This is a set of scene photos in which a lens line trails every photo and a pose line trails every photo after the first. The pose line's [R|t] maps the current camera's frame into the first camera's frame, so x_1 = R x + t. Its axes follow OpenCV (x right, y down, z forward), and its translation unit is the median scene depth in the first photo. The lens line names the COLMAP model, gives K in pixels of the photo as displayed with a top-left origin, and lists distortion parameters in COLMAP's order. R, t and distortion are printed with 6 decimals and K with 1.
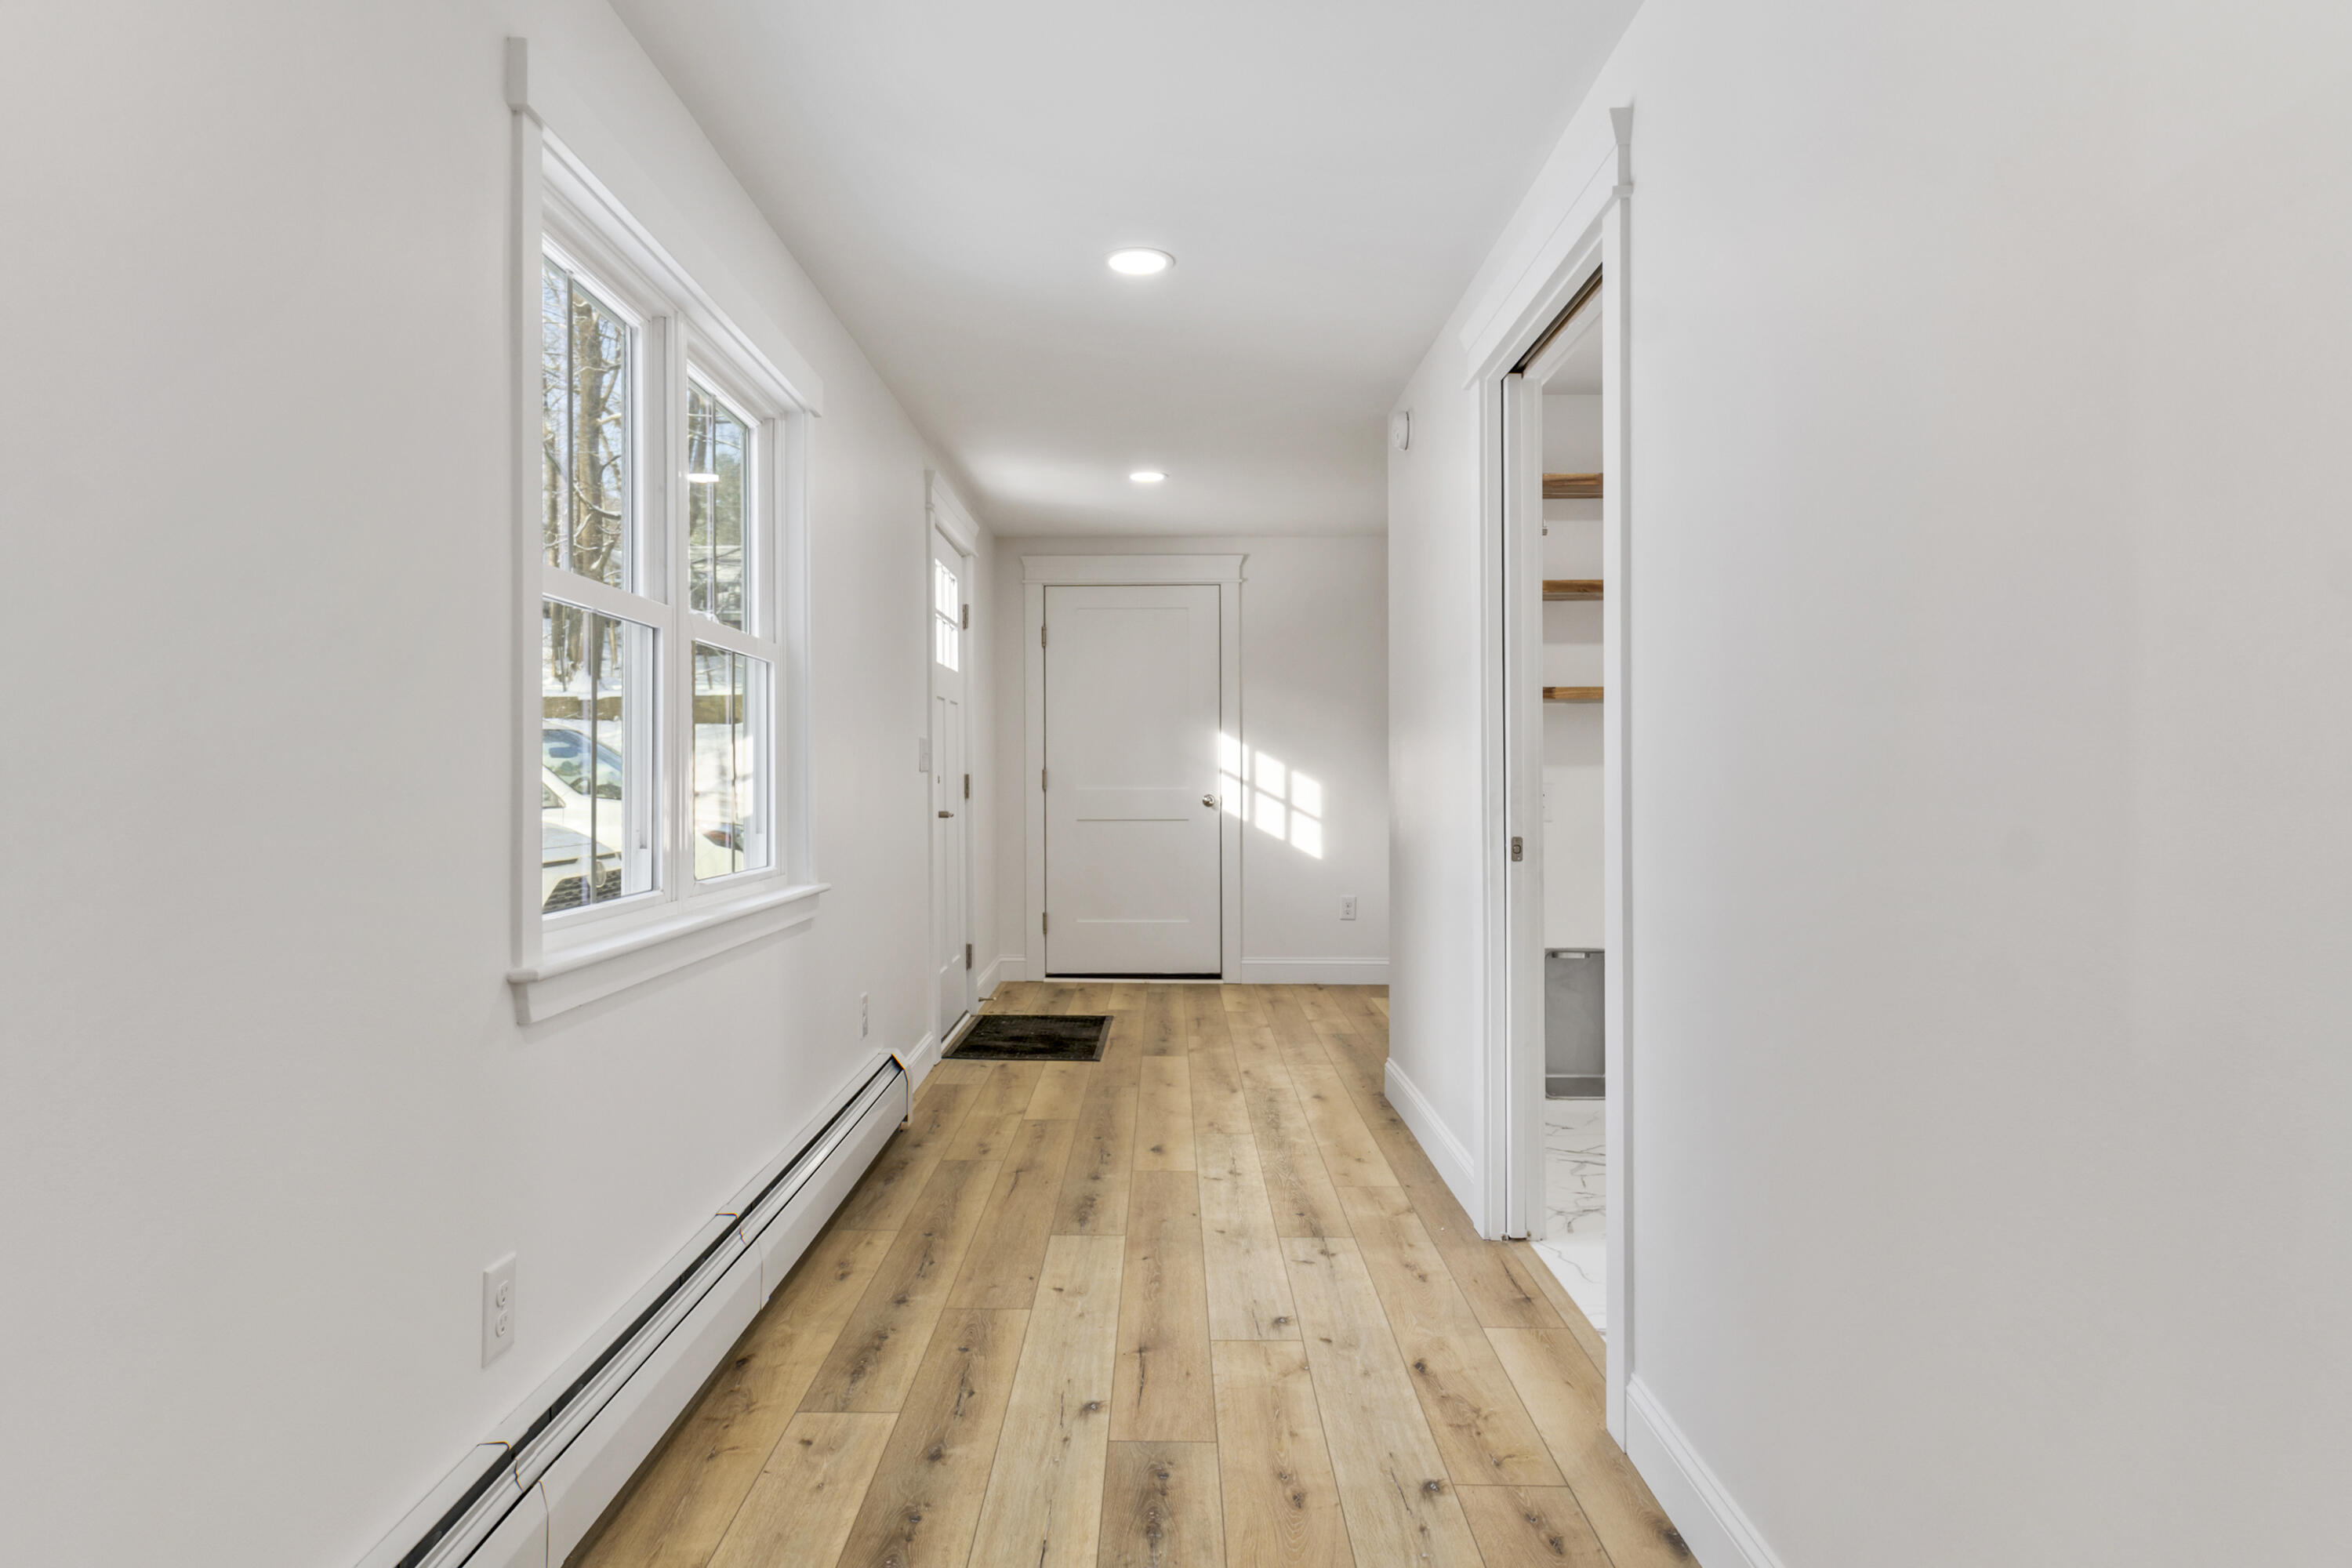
lens RADIAL K [[1377.2, 0, 1175.0], [0, 1377.2, 792.0], [0, 0, 1]] dist [0.002558, 0.000453]
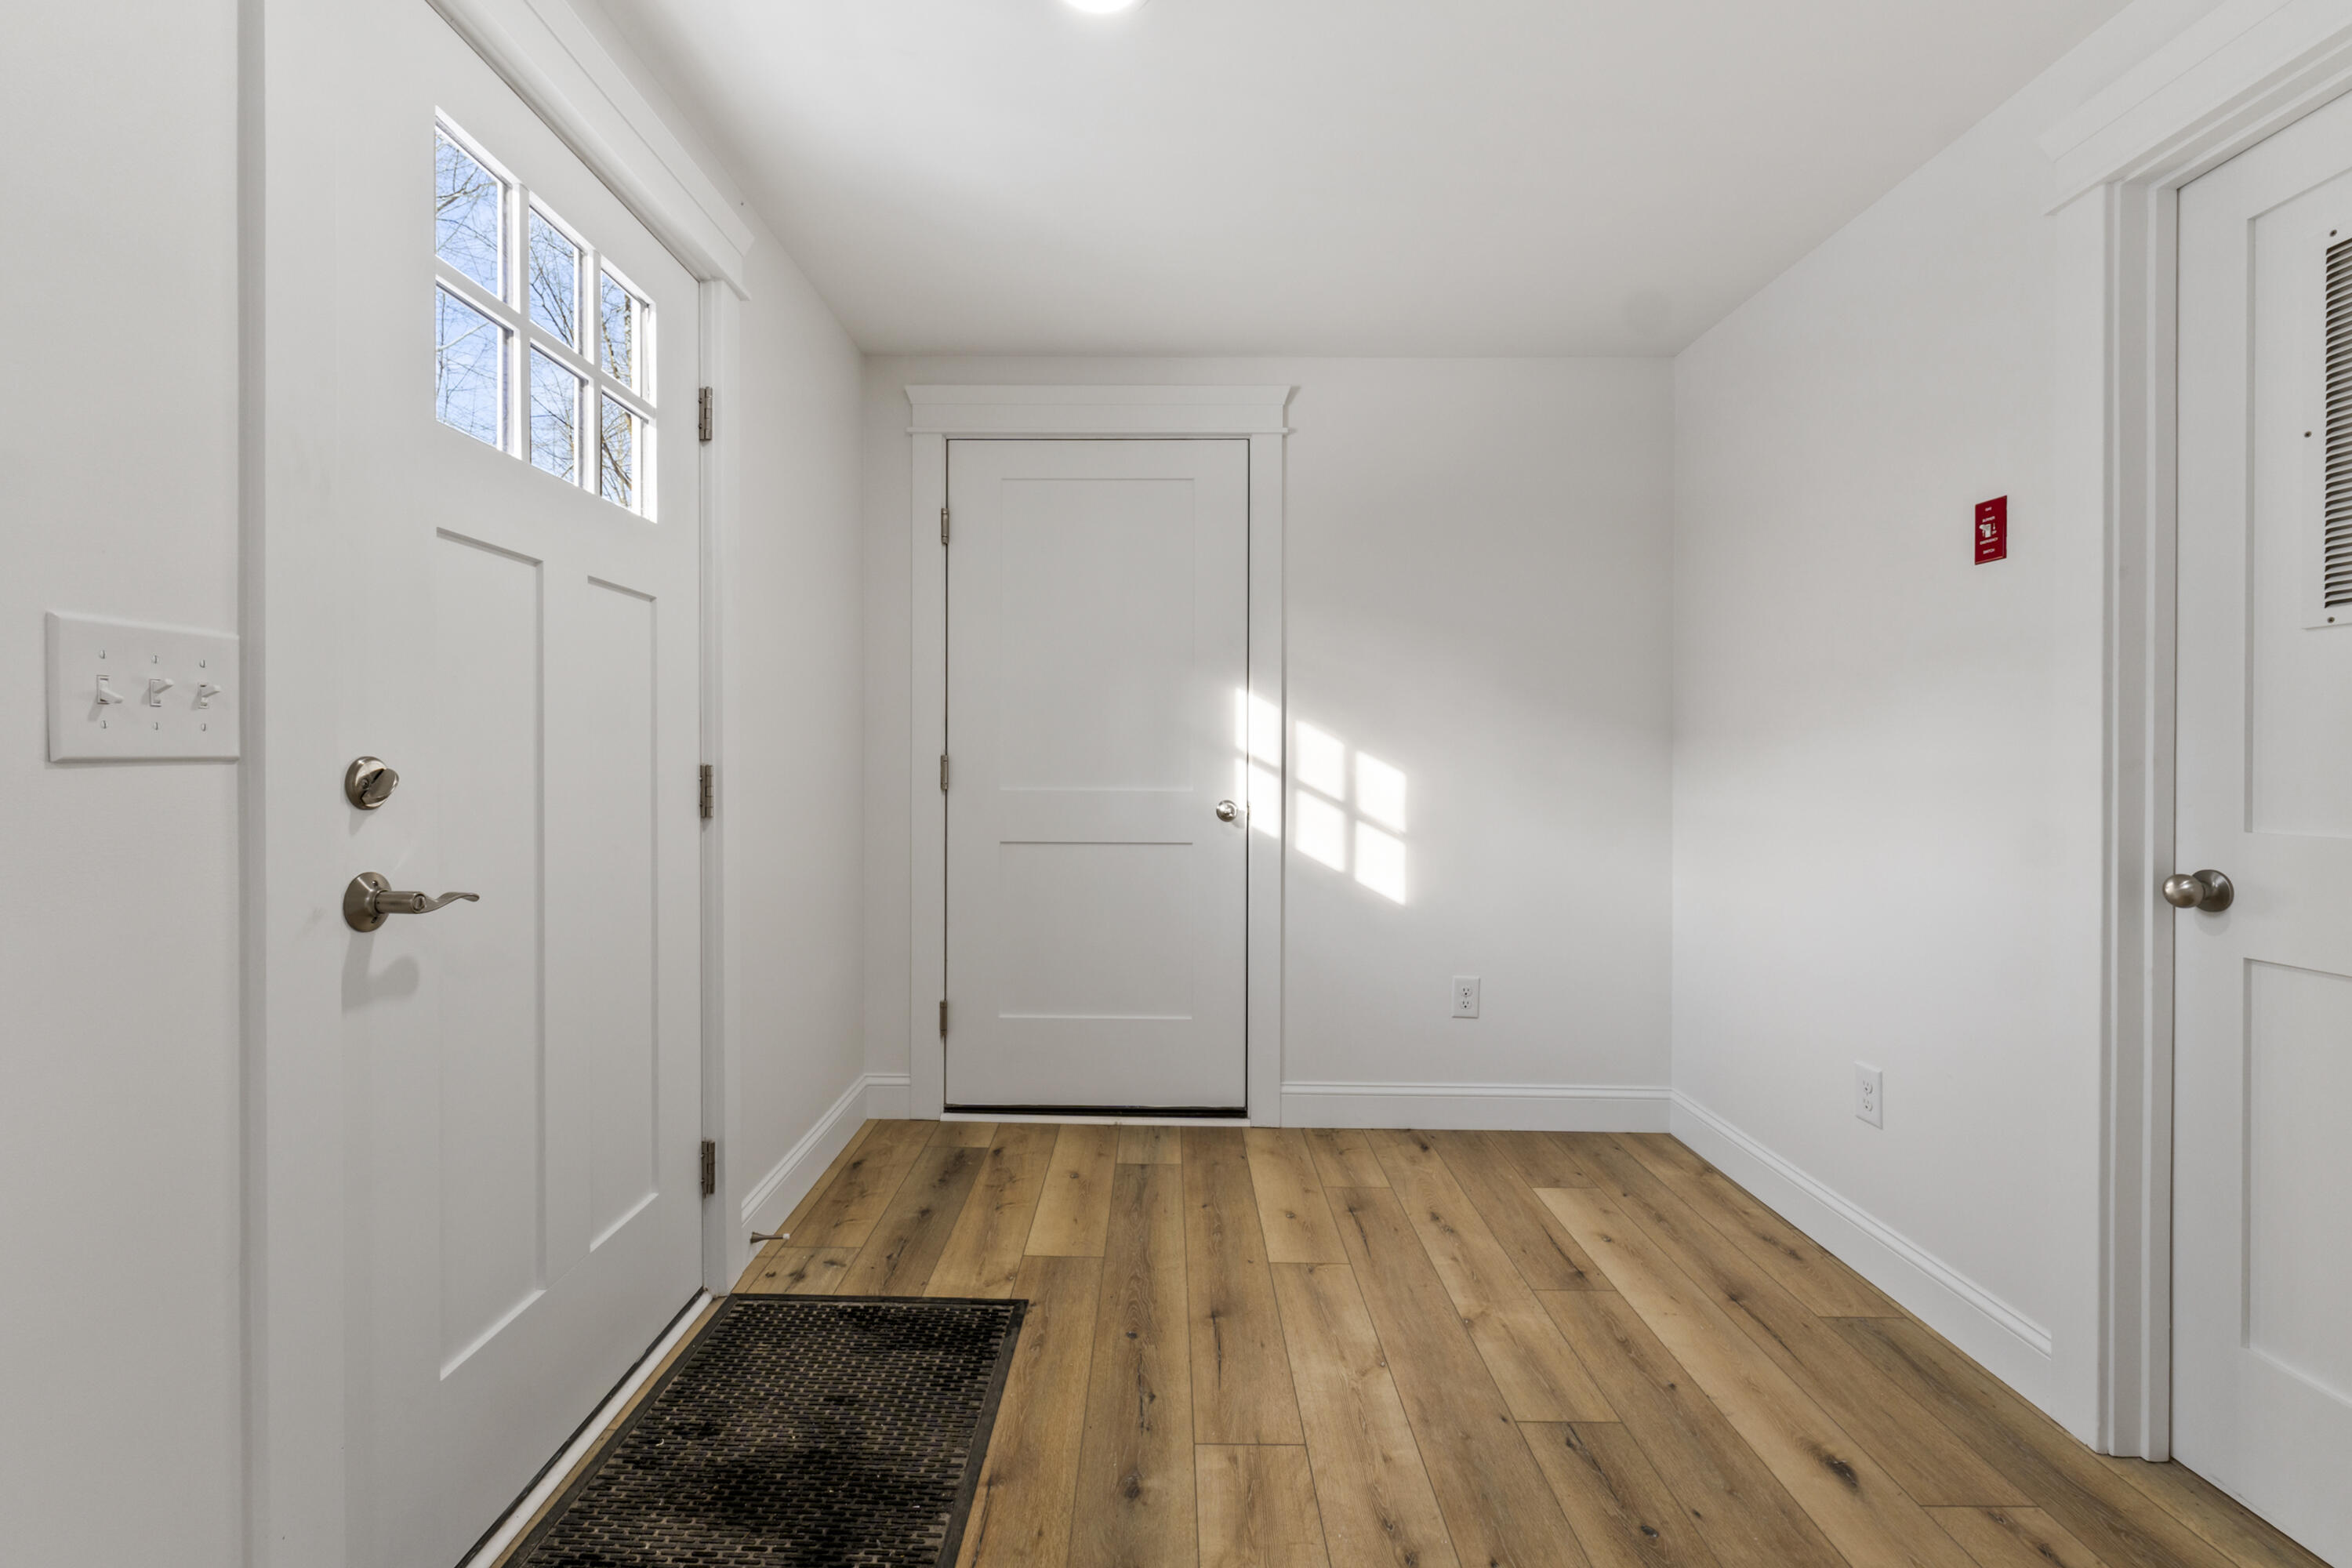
lens RADIAL K [[1022.0, 0, 1167.9], [0, 1022.0, 768.6], [0, 0, 1]] dist [-0.003209, -0.000229]
pose [[0.999975, 0.006861, -0.001448, 0.000366], [-0.006868, 0.999965, -0.004729, -0.009302], [0.001416, 0.004739, 0.999988, 0.569428]]
